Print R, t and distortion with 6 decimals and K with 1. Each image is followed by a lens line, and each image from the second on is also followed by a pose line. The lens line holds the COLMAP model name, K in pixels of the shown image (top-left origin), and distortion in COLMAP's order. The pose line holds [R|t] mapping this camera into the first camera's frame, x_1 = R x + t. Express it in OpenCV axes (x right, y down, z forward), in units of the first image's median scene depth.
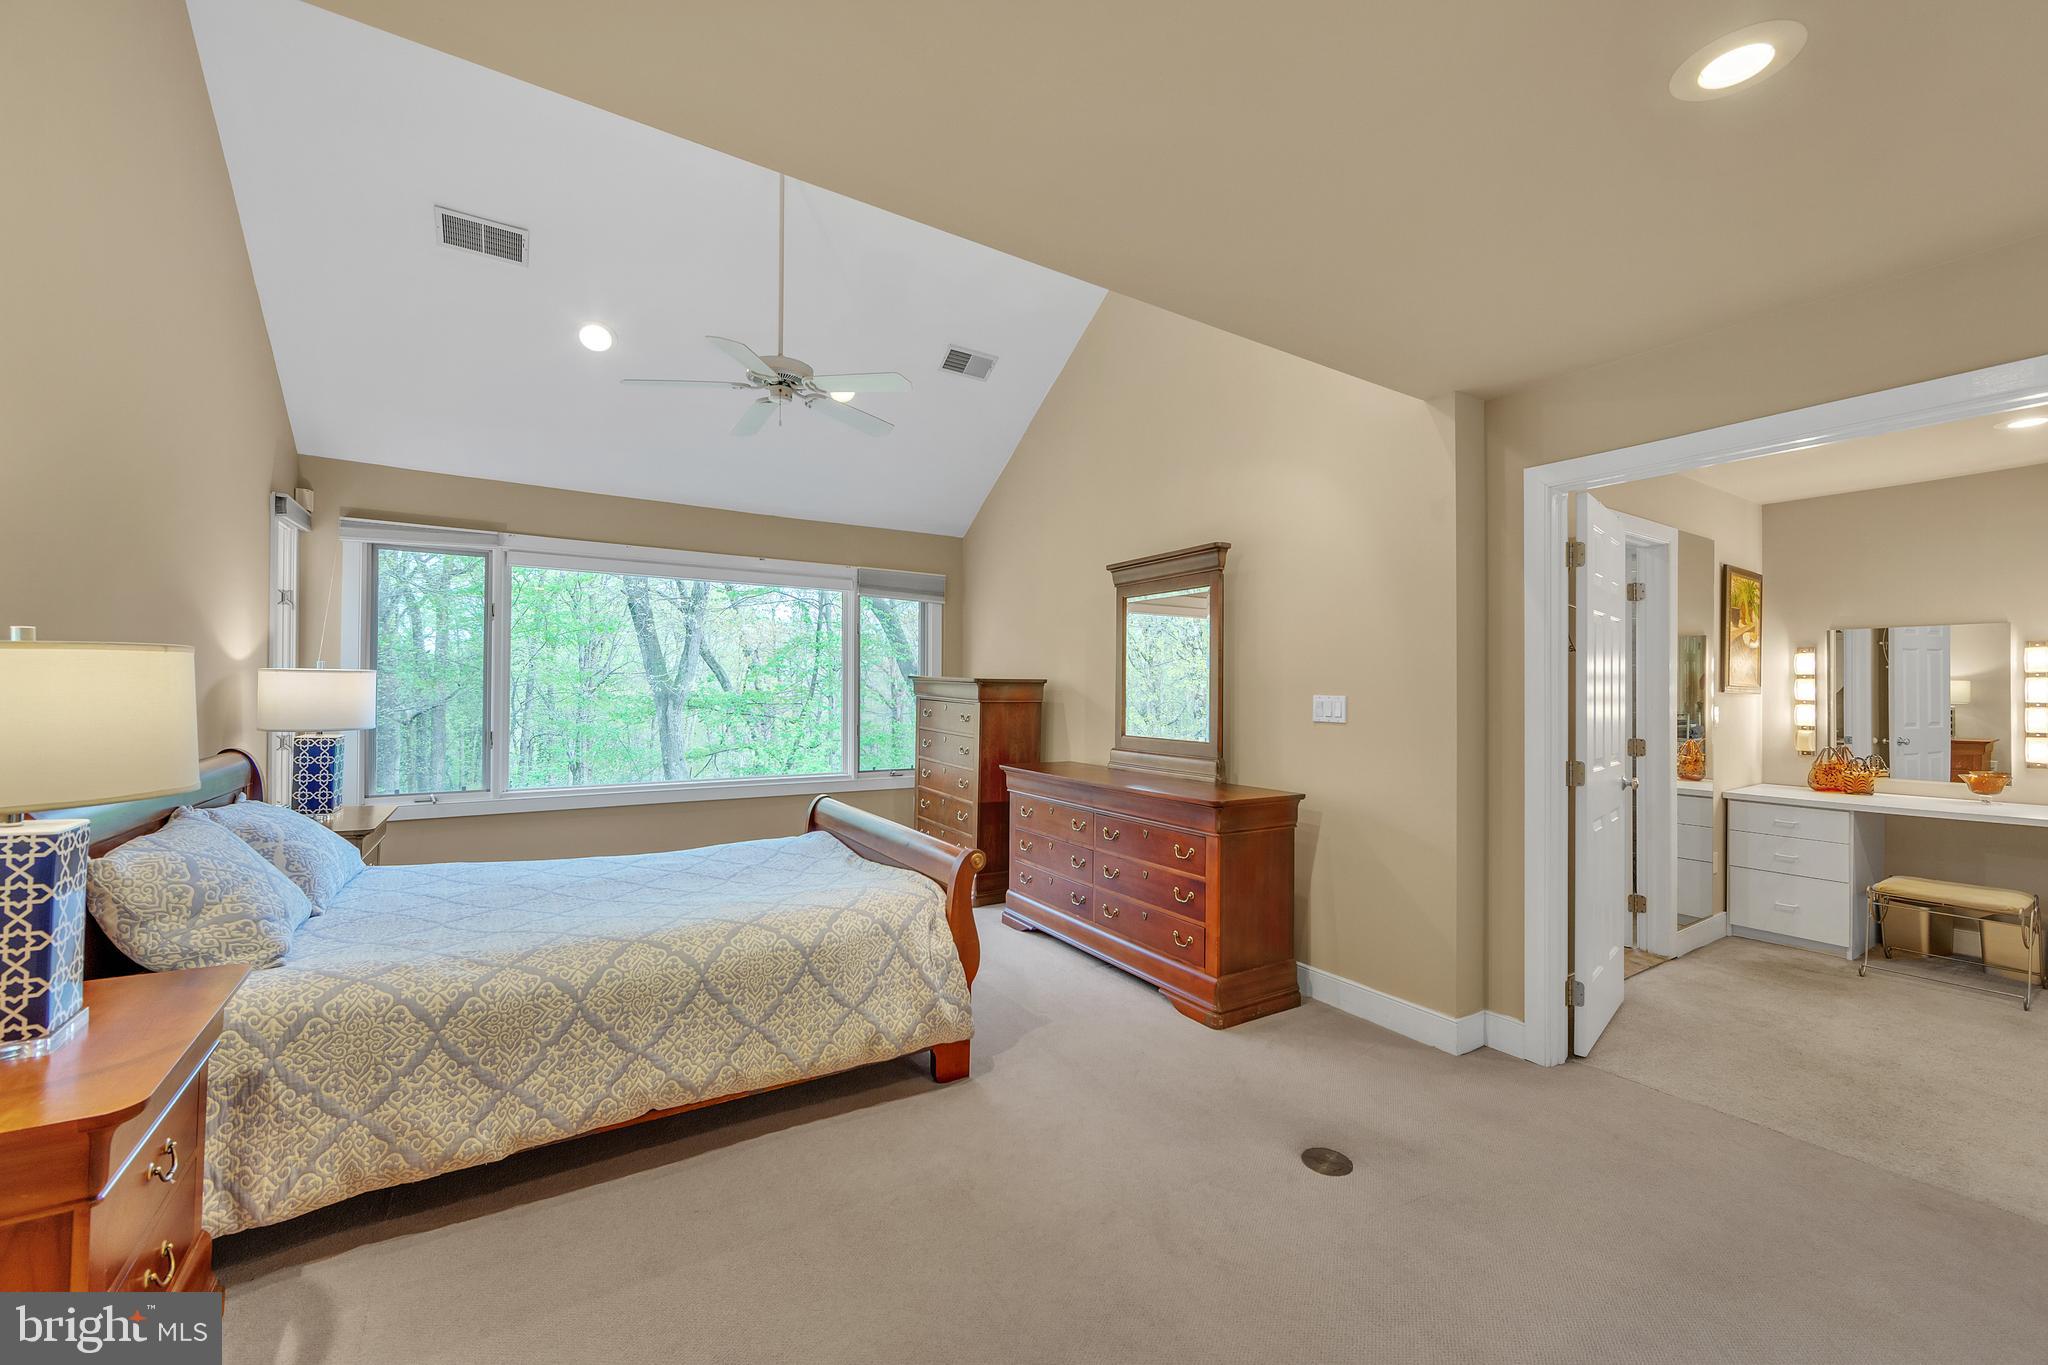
lens RADIAL K [[813.9, 0, 1021.5], [0, 813.9, 680.8], [0, 0, 1]] dist [-0.009517, -0.000059]
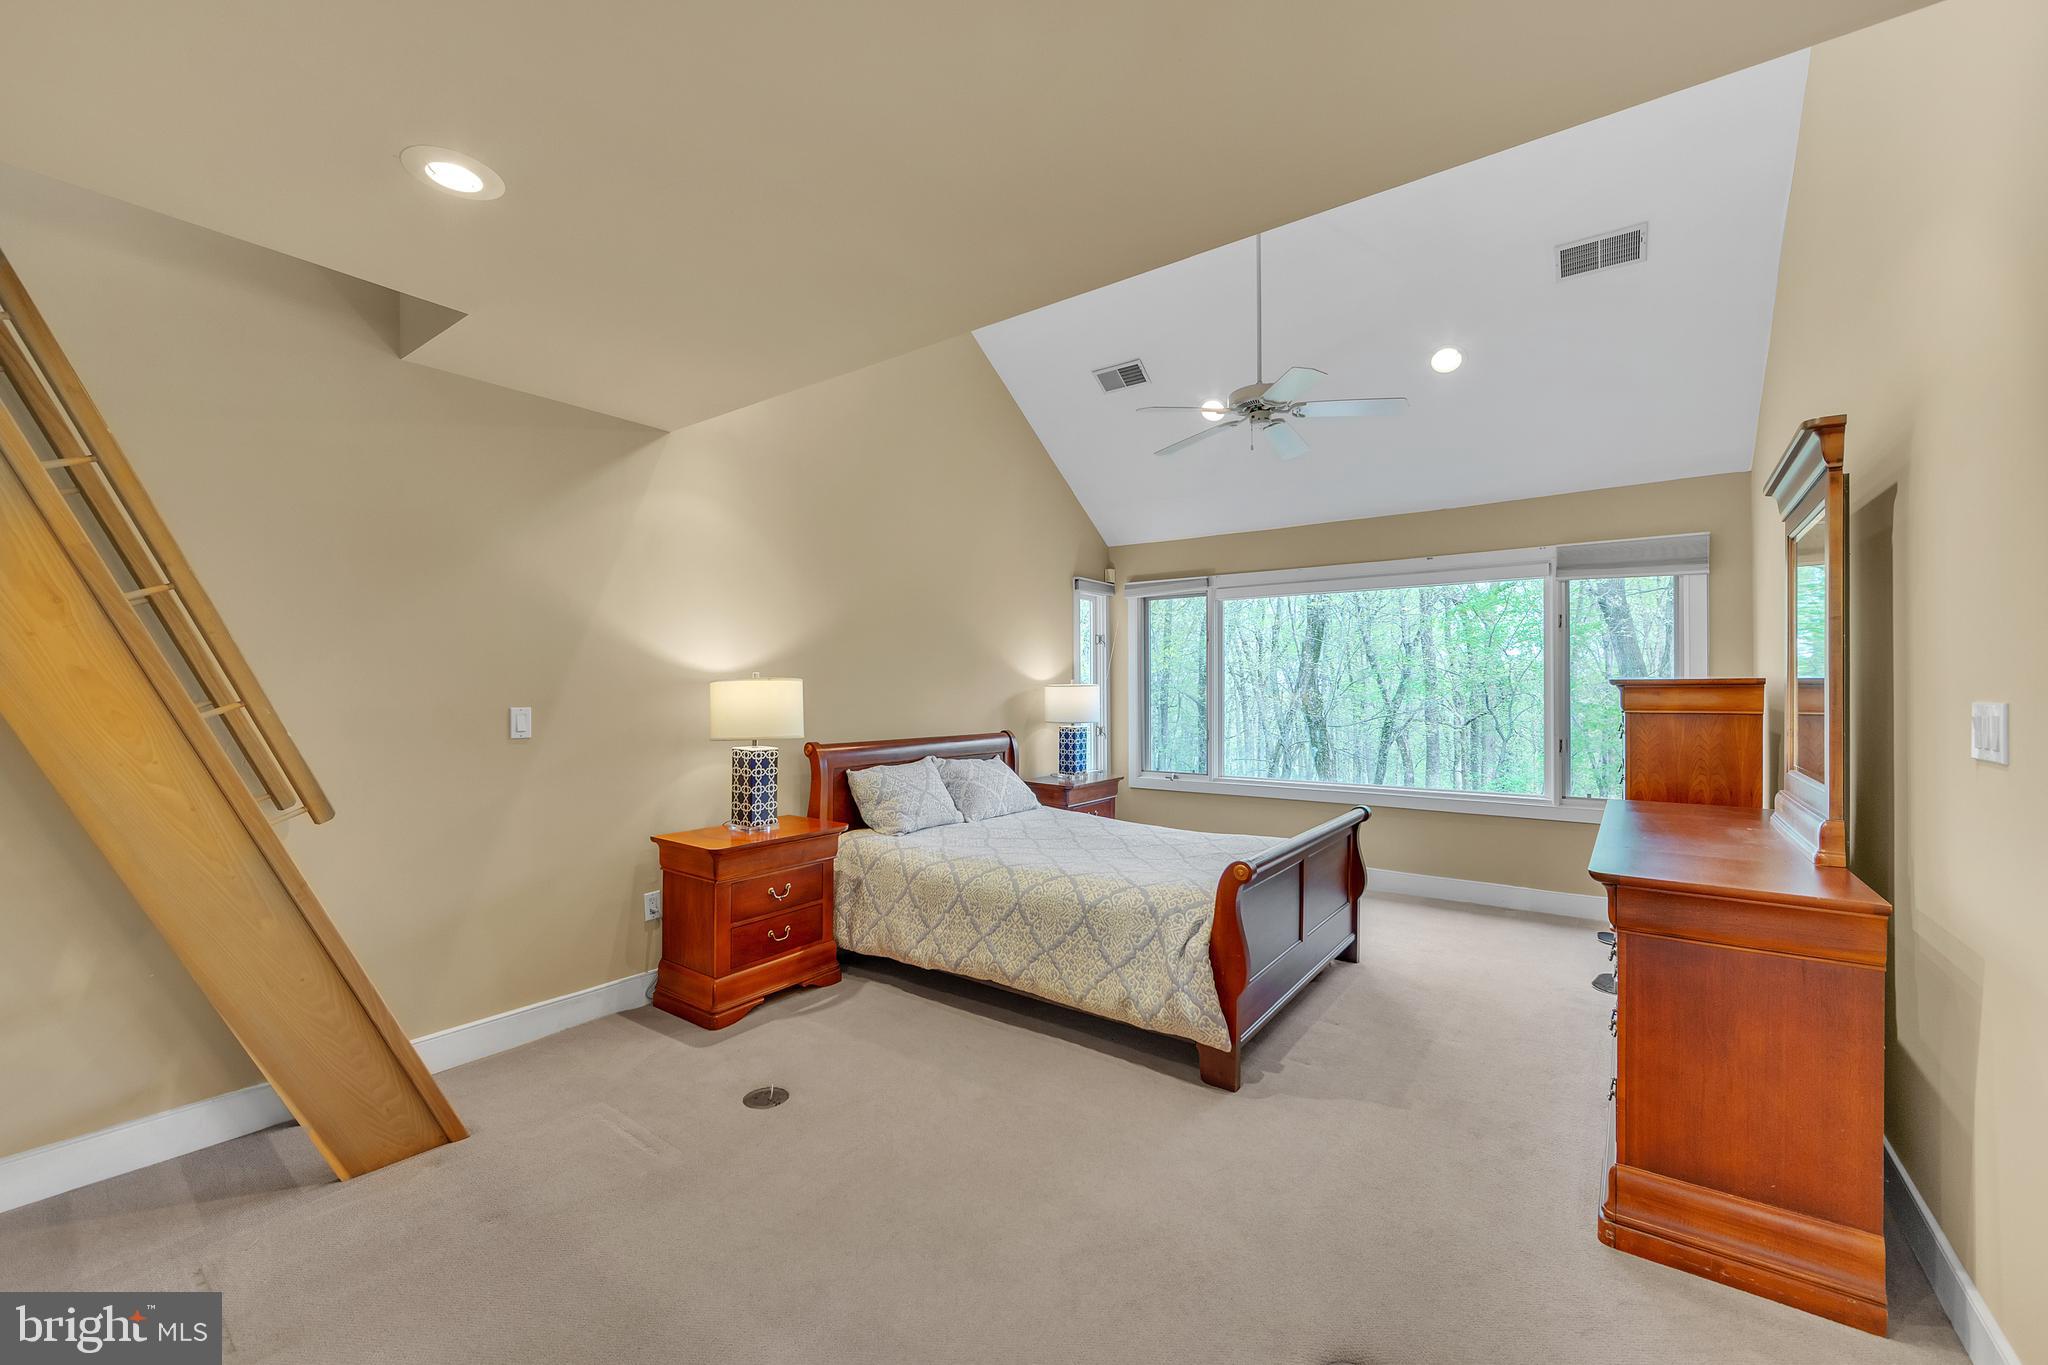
lens RADIAL K [[813.9, 0, 1021.8], [0, 813.9, 692.0], [0, 0, 1]] dist [-0.009517, -0.000059]
pose [[0.344490, -0.010251, -0.938734, 0.833970], [0.012277, 0.999904, -0.006414, 0.012527], [0.938710, -0.009315, 0.344583, 0.471862]]
